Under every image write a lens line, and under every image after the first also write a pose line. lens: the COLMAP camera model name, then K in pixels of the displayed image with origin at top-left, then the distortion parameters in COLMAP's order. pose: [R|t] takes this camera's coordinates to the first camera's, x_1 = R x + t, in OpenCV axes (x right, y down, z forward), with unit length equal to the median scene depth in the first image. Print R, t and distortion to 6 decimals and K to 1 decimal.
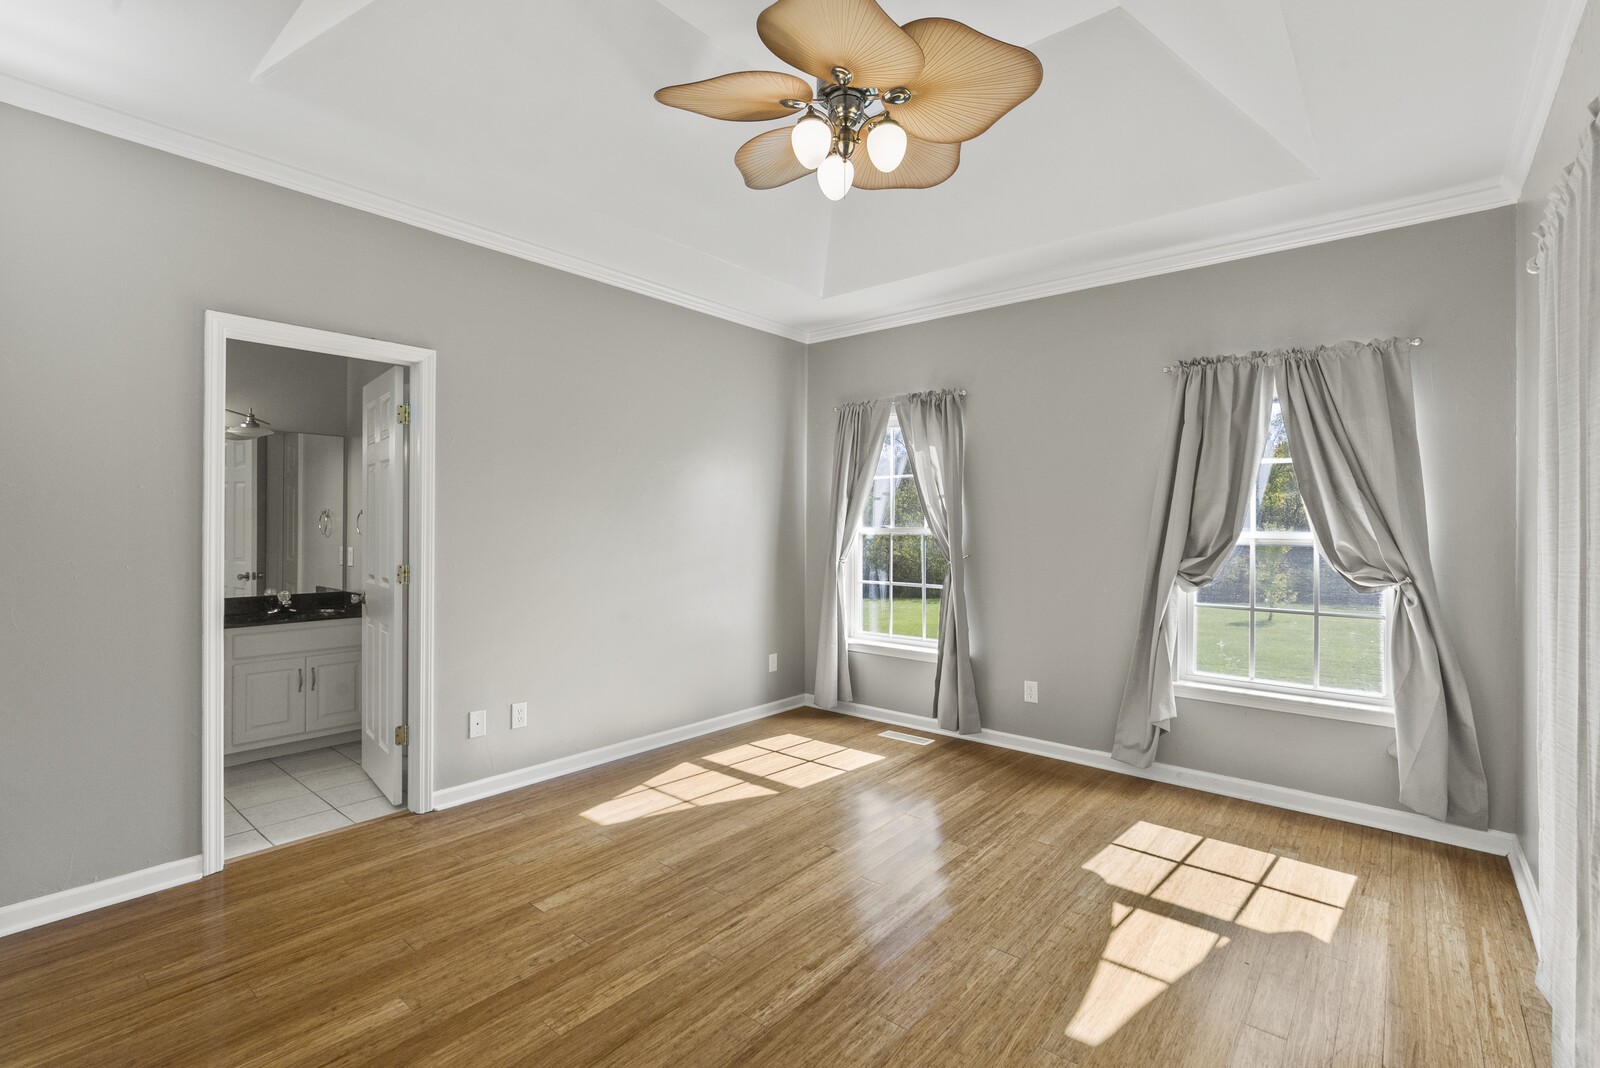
lens RADIAL K [[725.0, 0, 802.5], [0, 725.0, 544.1], [0, 0, 1]] dist [-0.003098, 0.000085]
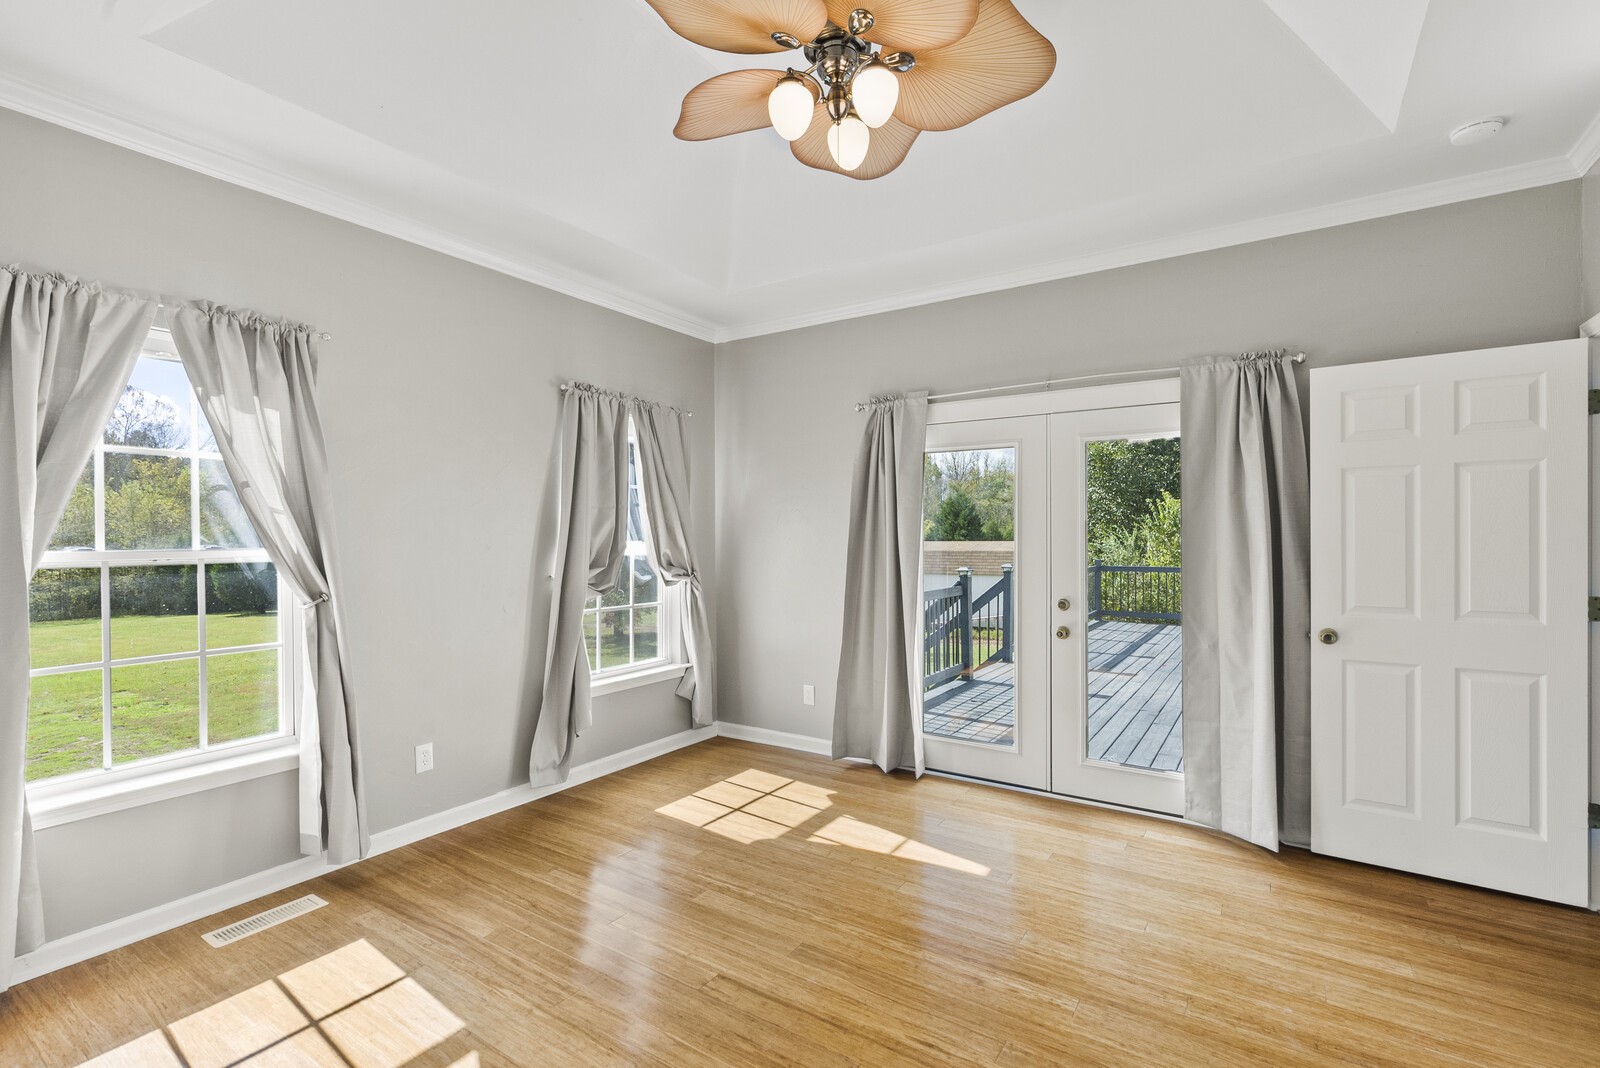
lens RADIAL K [[725.0, 0, 802.5], [0, 725.0, 544.1], [0, 0, 1]] dist [-0.003098, 0.000085]
pose [[-0.106746, -0.018123, 0.994121, -0.678152], [0.029876, 0.999324, 0.021425, -0.036300], [-0.993837, 0.031987, -0.106133, 0.947167]]
